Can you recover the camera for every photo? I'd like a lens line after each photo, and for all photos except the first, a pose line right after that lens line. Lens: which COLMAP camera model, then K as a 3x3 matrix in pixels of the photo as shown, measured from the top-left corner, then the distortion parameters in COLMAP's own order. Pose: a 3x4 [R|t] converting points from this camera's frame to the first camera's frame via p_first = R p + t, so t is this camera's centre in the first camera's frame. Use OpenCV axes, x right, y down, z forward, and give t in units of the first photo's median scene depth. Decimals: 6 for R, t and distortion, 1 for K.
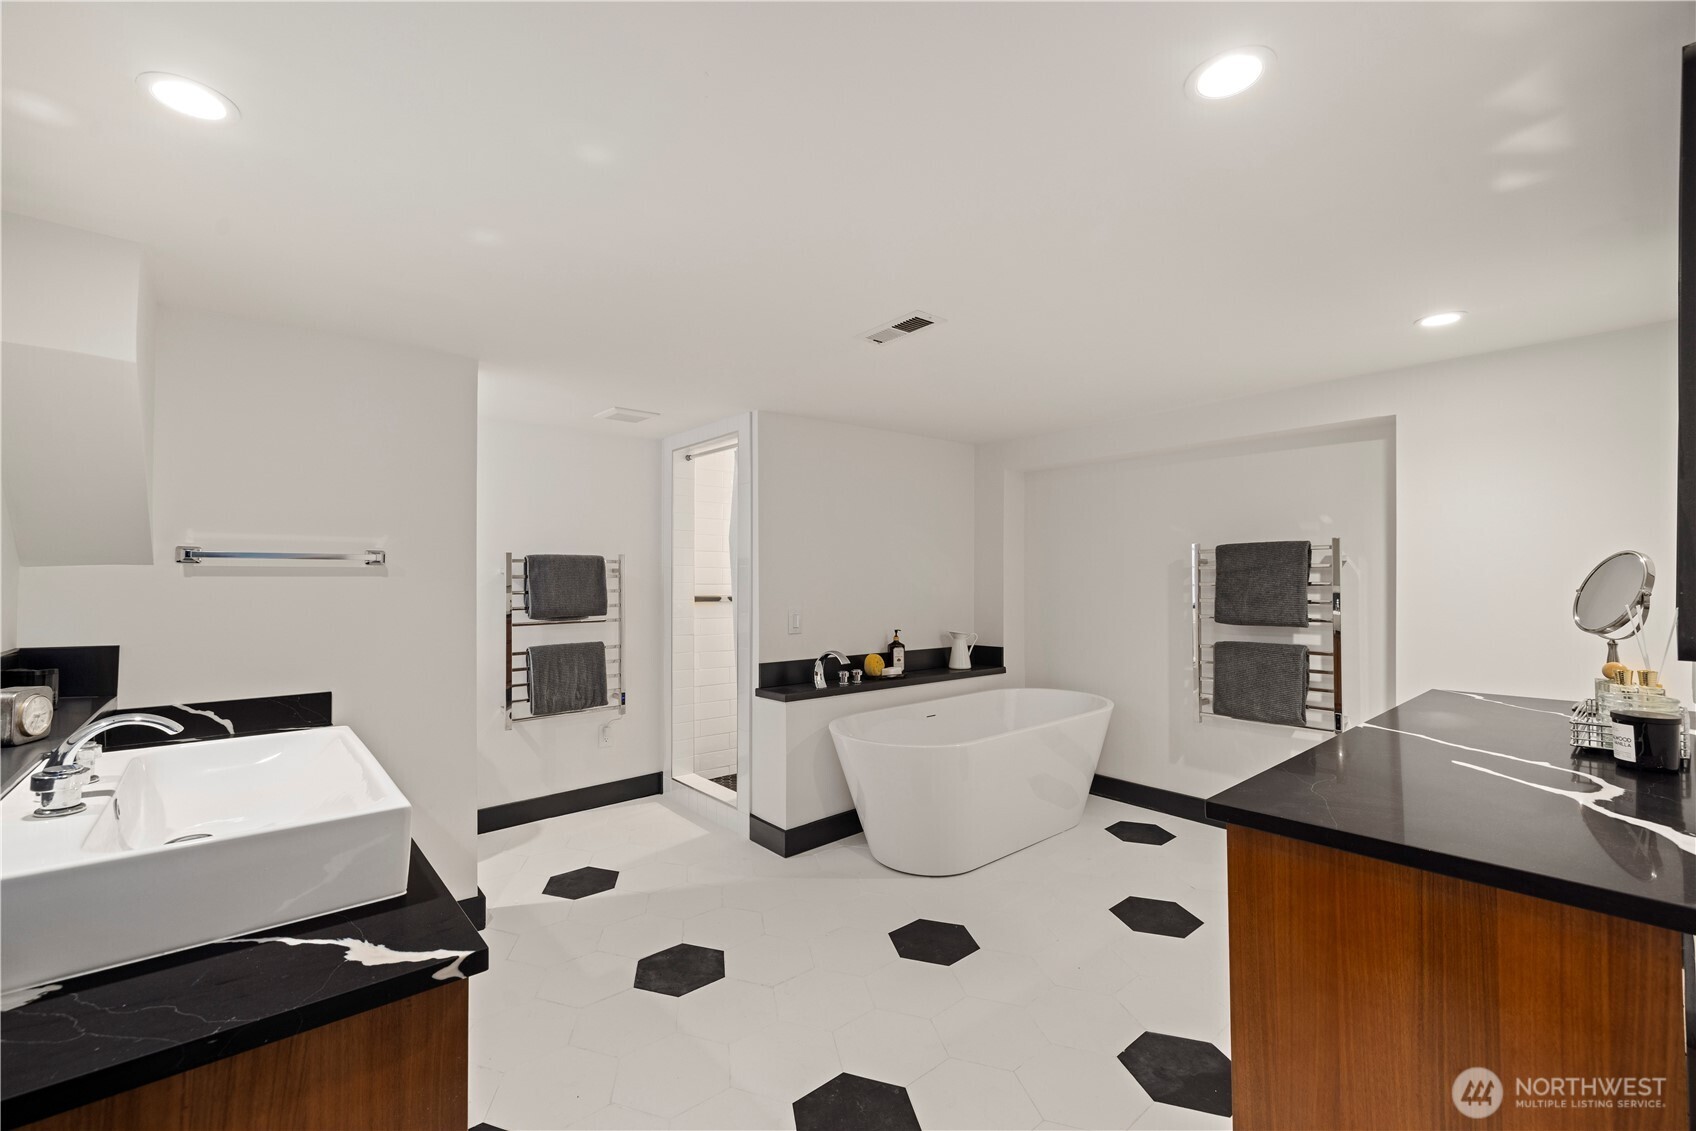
lens RADIAL K [[729.3, 0, 846.3], [0, 729.3, 567.0], [0, 0, 1]] dist [-0.000642, -0.000017]
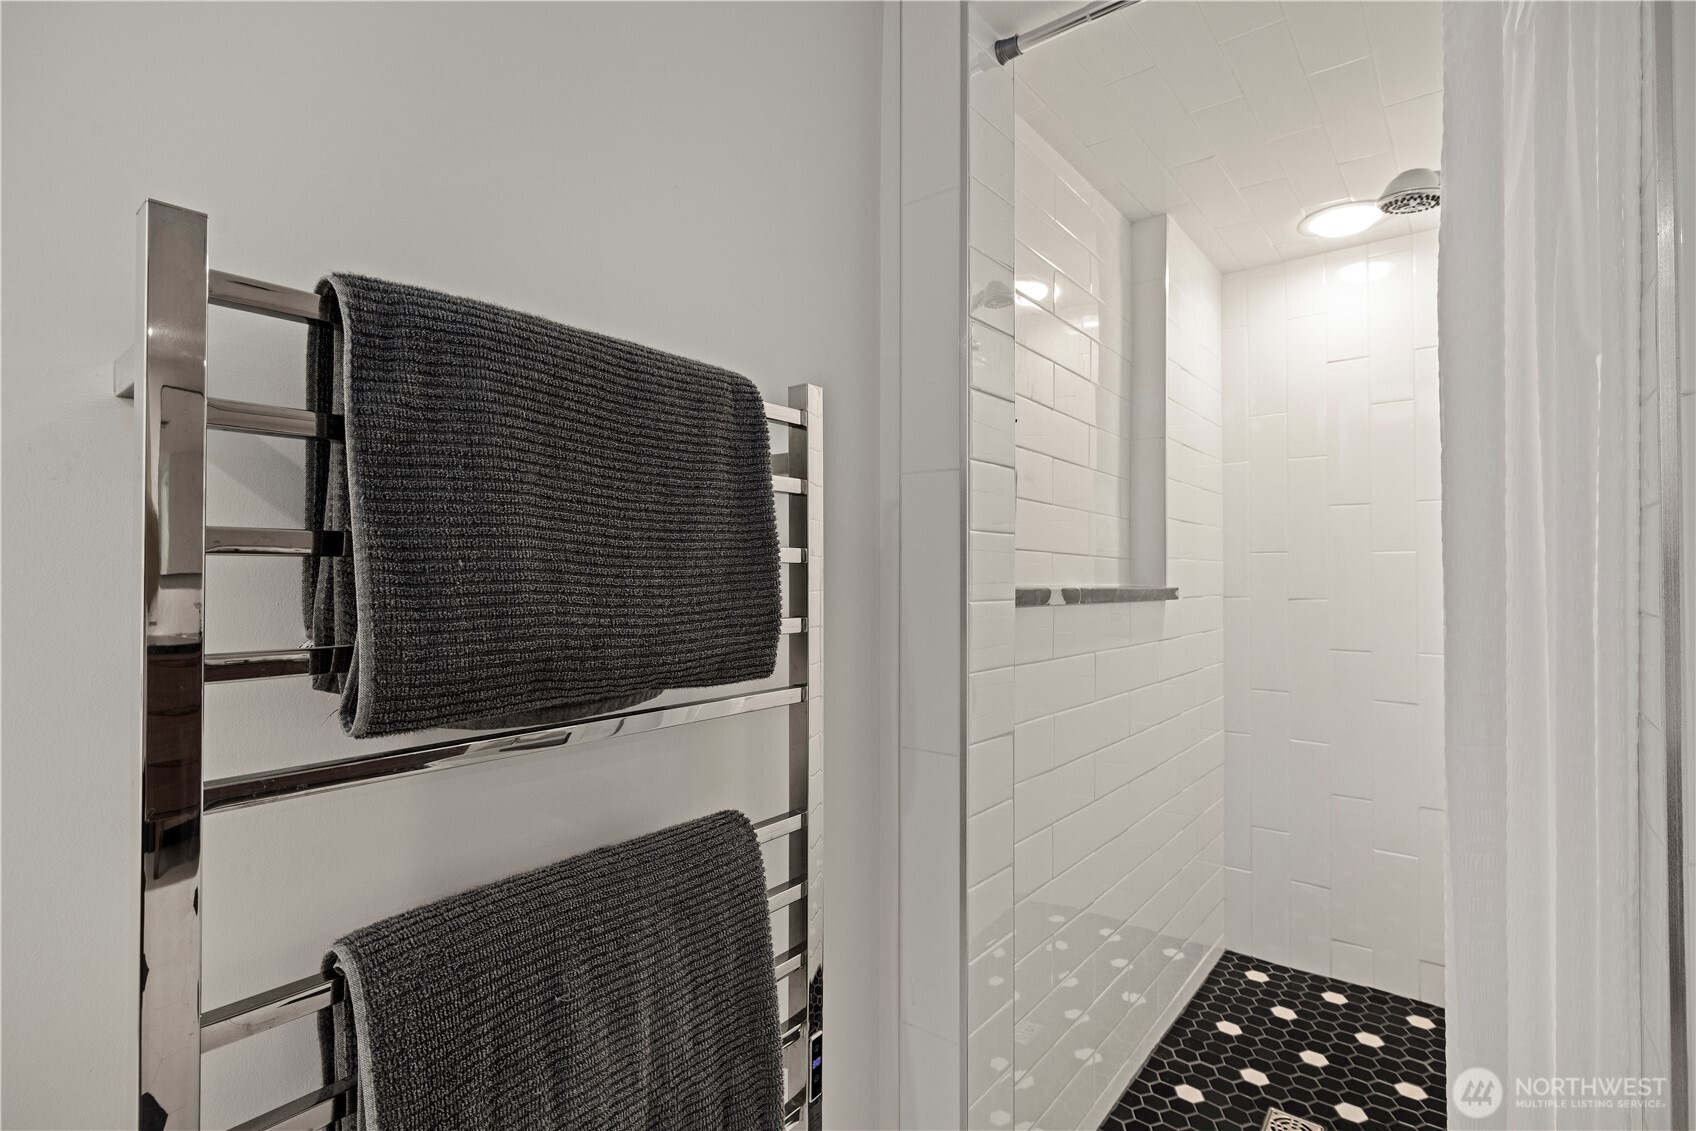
lens RADIAL K [[815.1, 0, 851.5], [0, 815.1, 572.0], [0, 0, 1]] dist [0.000412, -0.000003]
pose [[0.978398, 0.005807, 0.206646, -0.373845], [-0.006785, 0.999969, 0.004024, 0.038825], [-0.206617, -0.005339, 0.978407, 0.829749]]
